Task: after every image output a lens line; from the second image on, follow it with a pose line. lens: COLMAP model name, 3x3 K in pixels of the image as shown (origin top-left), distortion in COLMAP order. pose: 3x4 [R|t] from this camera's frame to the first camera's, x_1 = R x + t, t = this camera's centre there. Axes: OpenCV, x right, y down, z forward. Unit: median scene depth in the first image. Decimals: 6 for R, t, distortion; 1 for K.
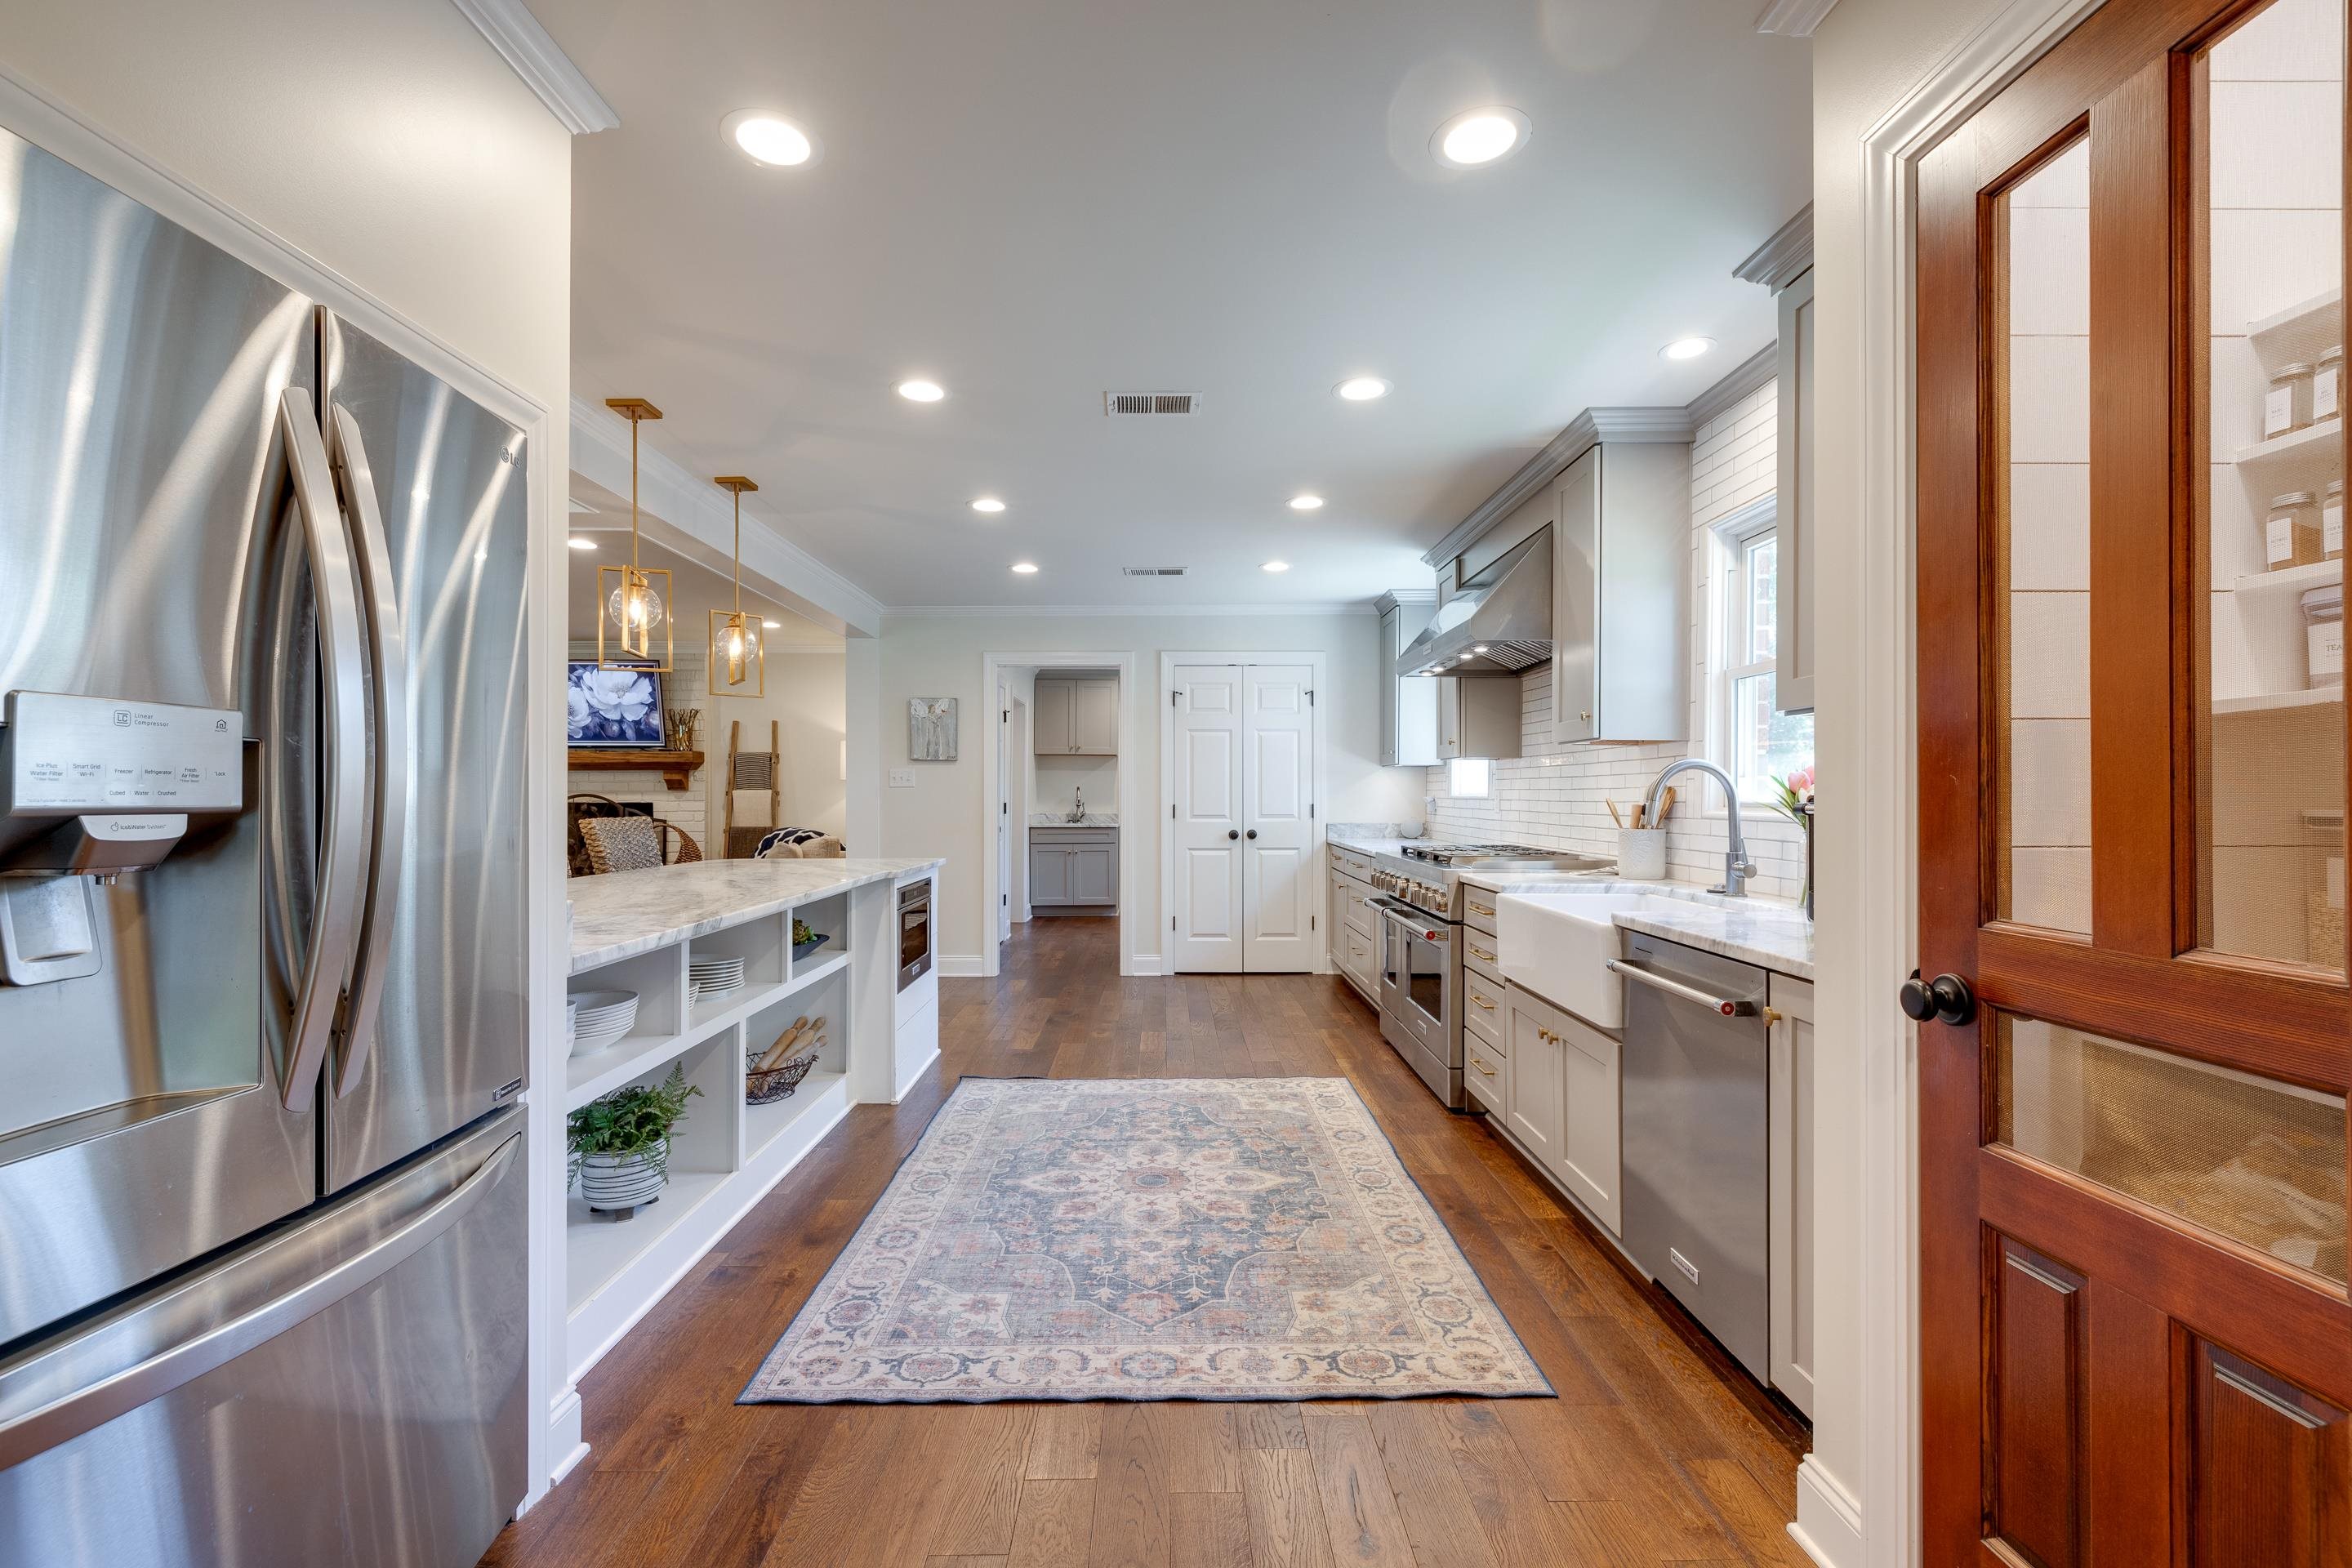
lens RADIAL K [[1021.3, 0, 1172.8], [0, 1021.3, 792.4], [0, 0, 1]] dist [0.000754, 0.000568]
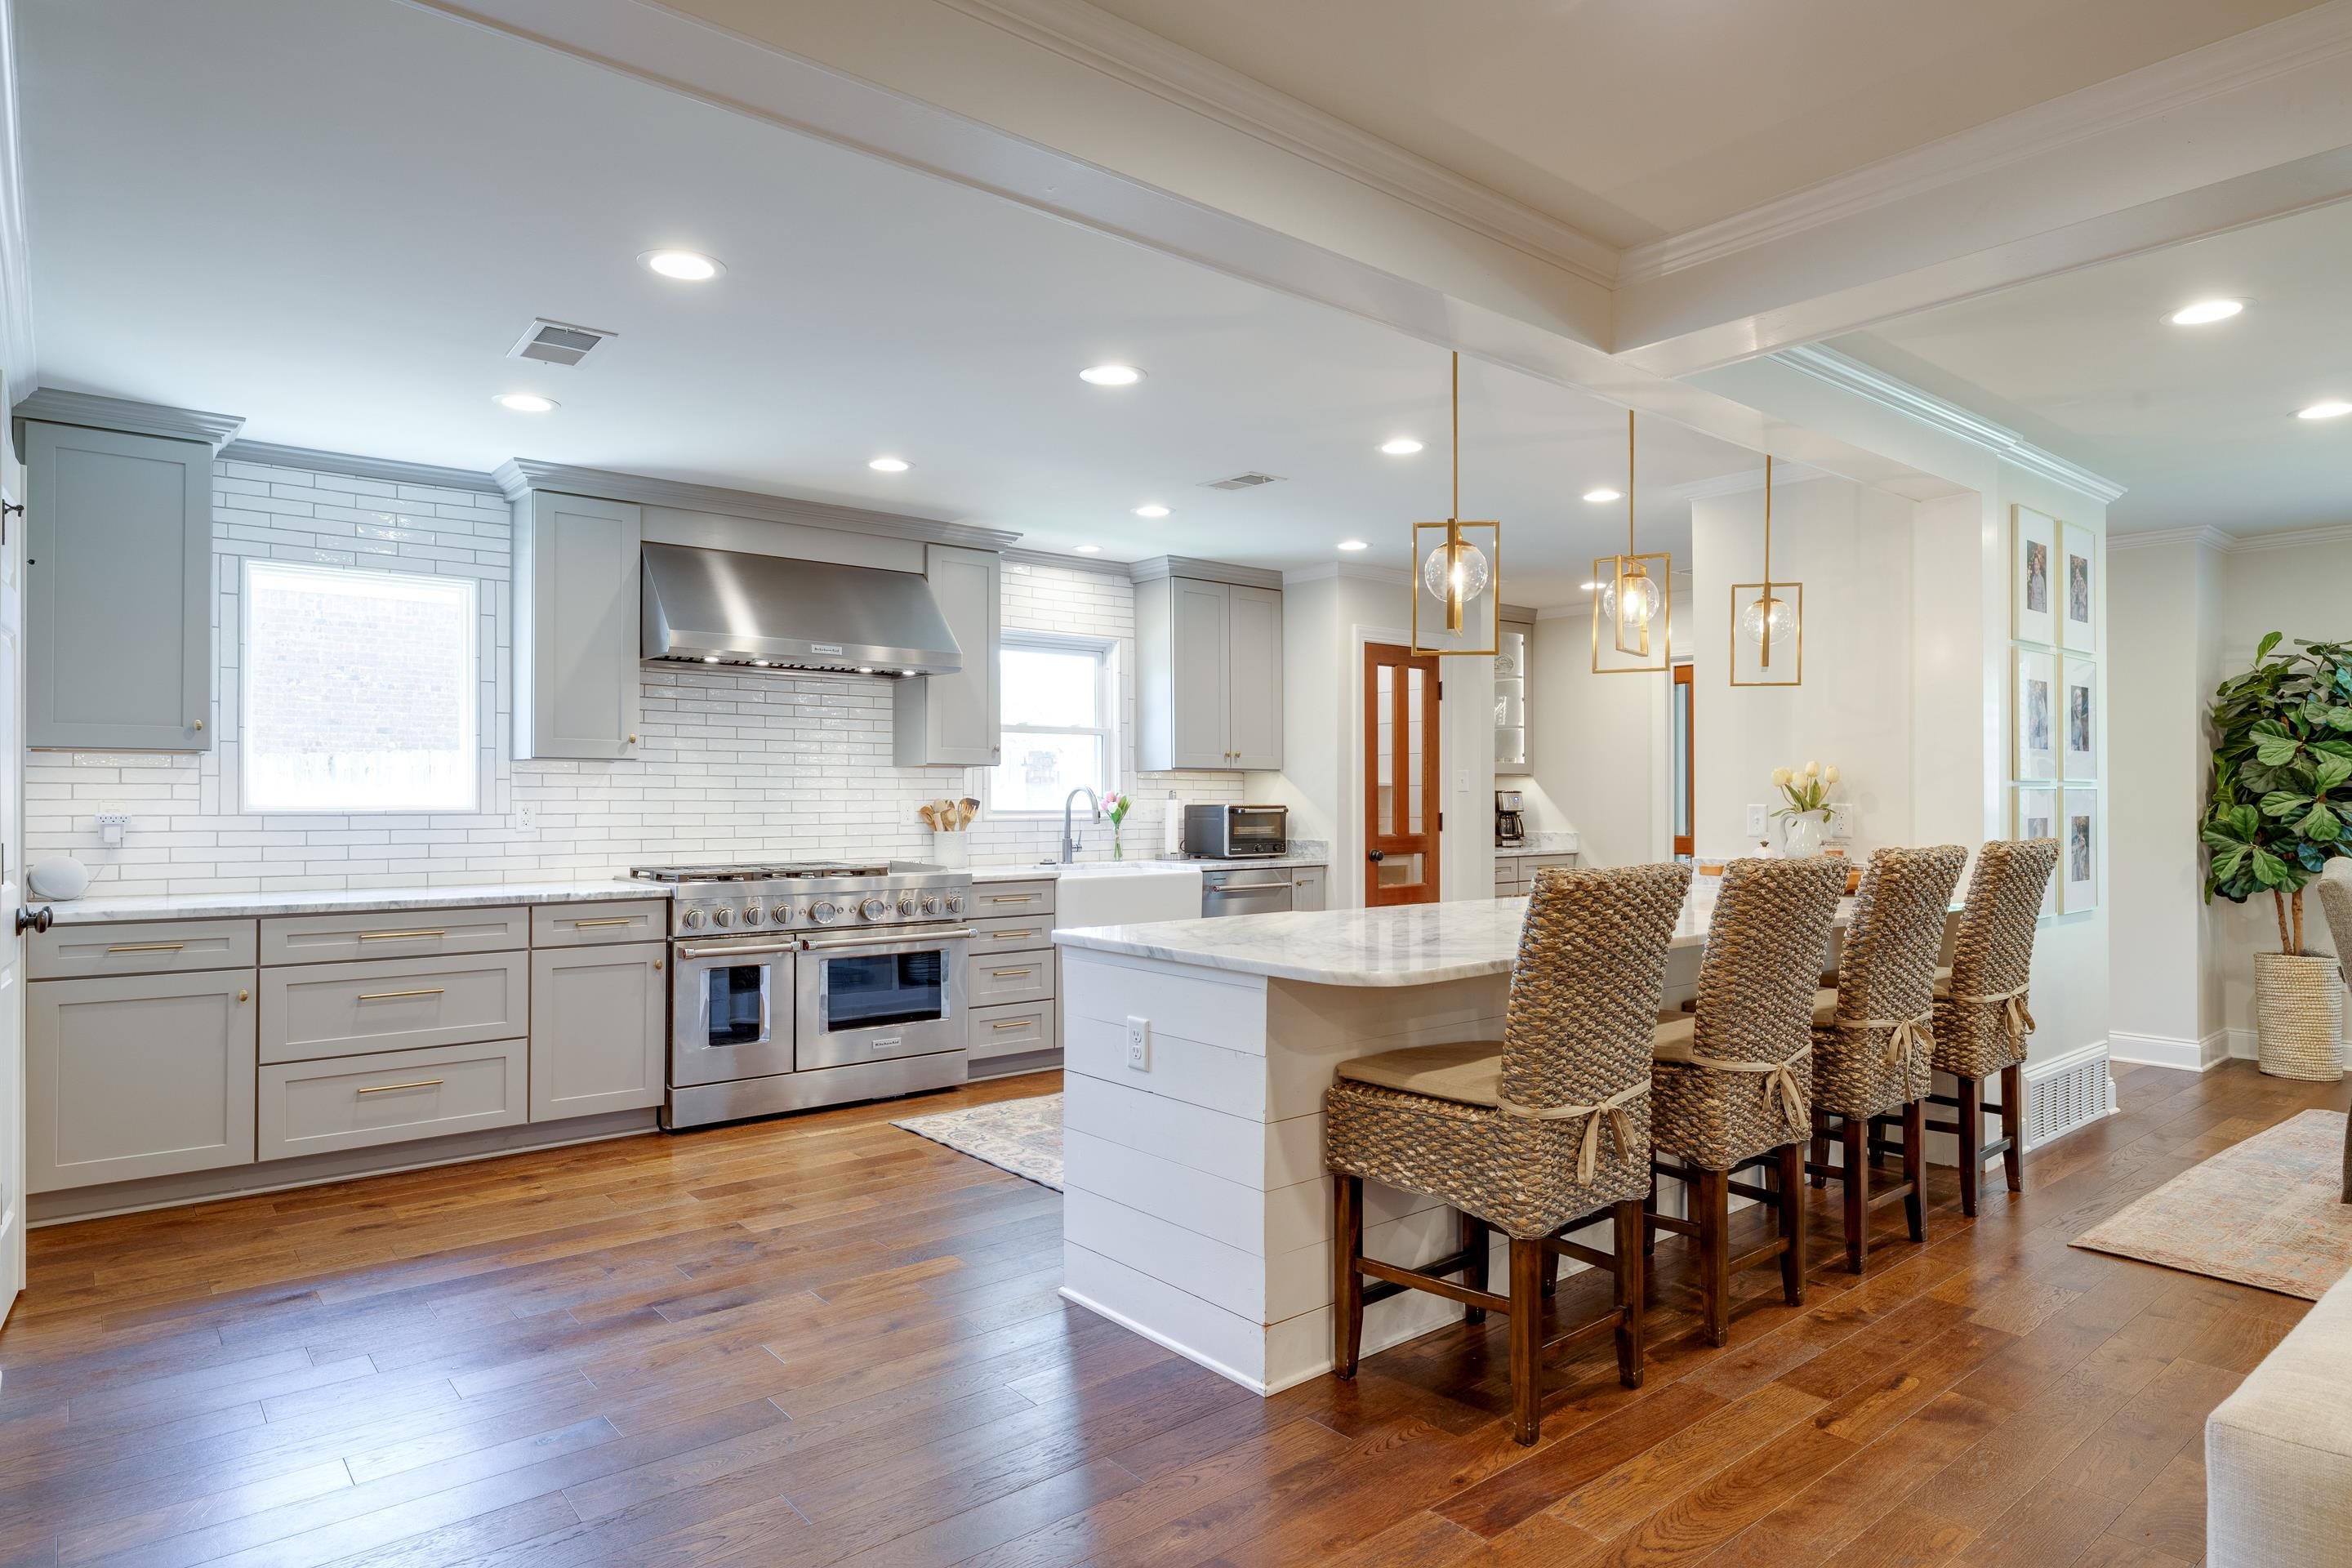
lens RADIAL K [[1373.1, 0, 1254.0], [0, 1373.1, 787.9], [0, 0, 1]] dist [-0.001962, -0.000043]
pose [[-0.654547, 0.005340, 0.756002, -1.322058], [-0.003009, 0.999949, -0.009669, -0.004371], [-0.756015, -0.008603, -0.654498, 2.169682]]
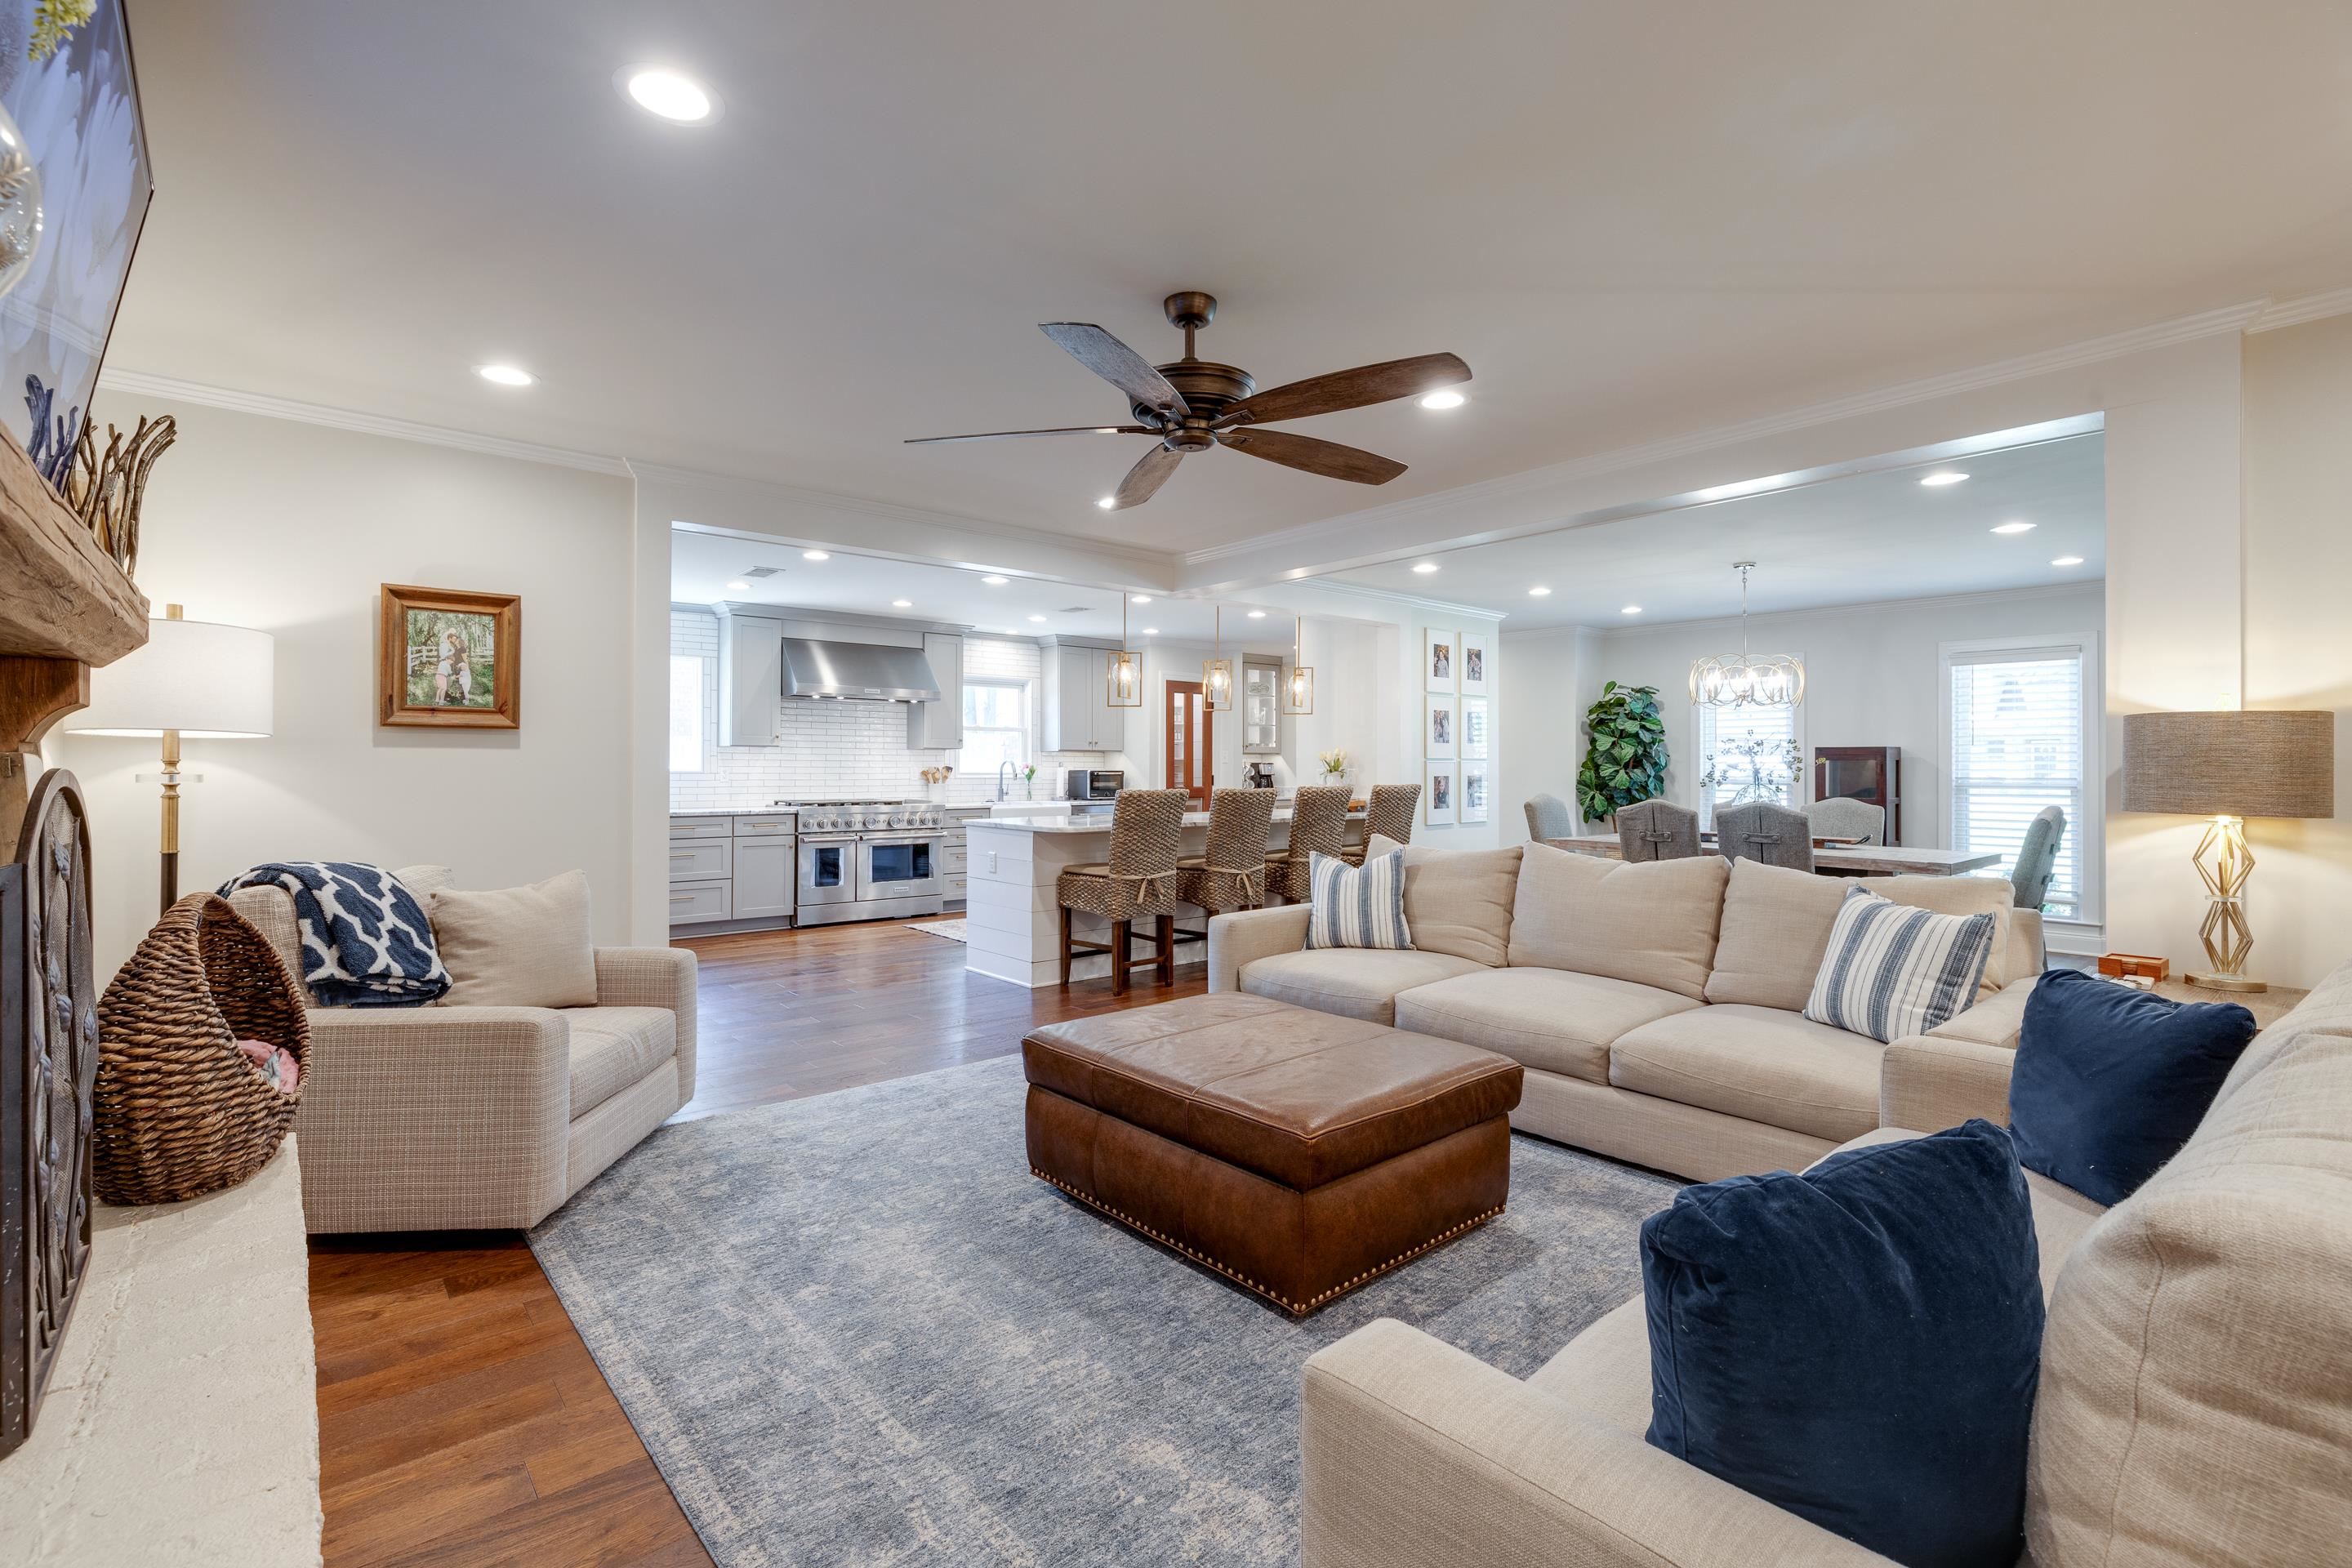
lens RADIAL K [[1150.8, 0, 1173.2], [0, 1150.8, 758.3], [0, 0, 1]] dist [-0.000105, -0.000664]
pose [[-0.617918, 0.005604, 0.786223, -2.414720], [-0.005591, 0.999918, -0.011521, 0.004066], [-0.786223, -0.011515, -0.617836, 2.640987]]
